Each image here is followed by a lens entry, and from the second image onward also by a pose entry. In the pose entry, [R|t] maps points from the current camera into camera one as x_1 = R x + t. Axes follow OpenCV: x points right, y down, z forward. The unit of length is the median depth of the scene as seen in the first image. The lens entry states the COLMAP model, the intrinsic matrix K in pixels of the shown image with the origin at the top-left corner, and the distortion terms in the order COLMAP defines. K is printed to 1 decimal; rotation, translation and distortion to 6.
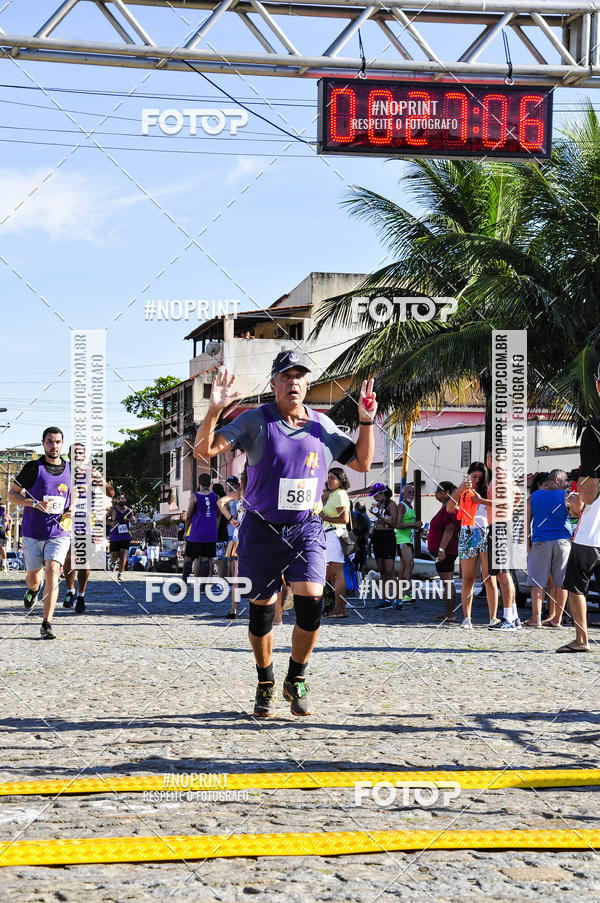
lens RADIAL K [[2299.7, 0, 311.3], [0, 2299.7, 479.9], [0, 0, 1]] dist [0.597859, 1.374763]
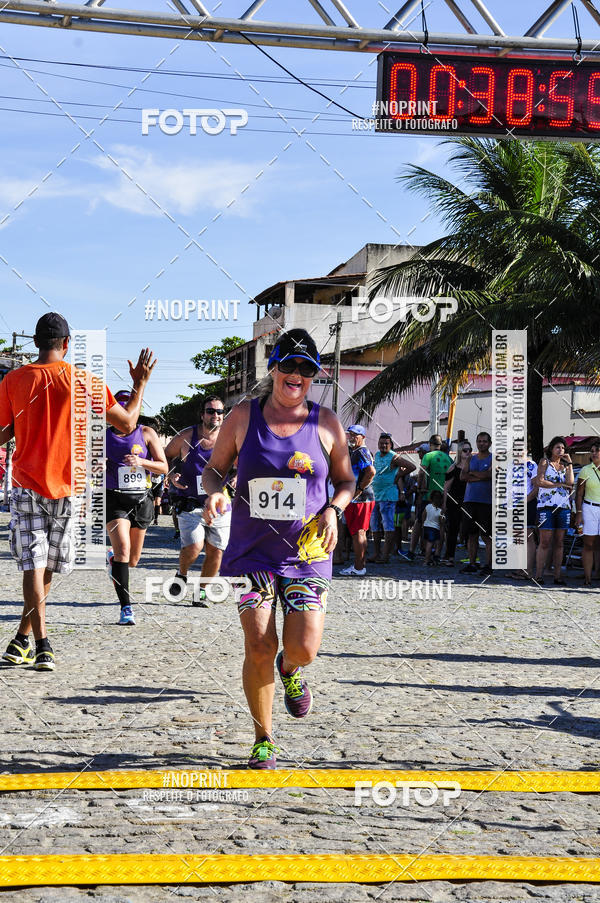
lens RADIAL K [[2074.0, 0, 306.8], [0, 2074.0, 476.5], [0, 0, 1]] dist [0.477178, 1.051100]
pose [[0.999422, 0.021354, -0.026437, 0.000201], [-0.020754, 0.999525, 0.022788, -0.016084], [0.026911, -0.022226, 0.999391, 0.122736]]
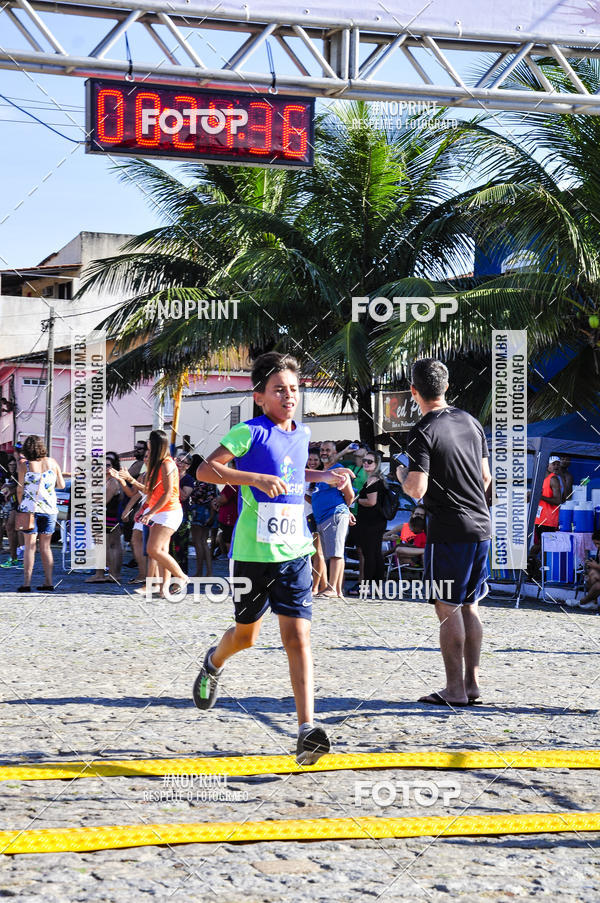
lens RADIAL K [[2289.7, 0, 305.4], [0, 2289.7, 474.3], [0, 0, 1]] dist [0.612040, 1.392393]
pose [[0.995150, 0.012800, 0.097537, 0.000711], [-0.014392, 0.999774, 0.015630, -0.017148], [-0.097315, -0.016958, 0.995109, -0.021325]]
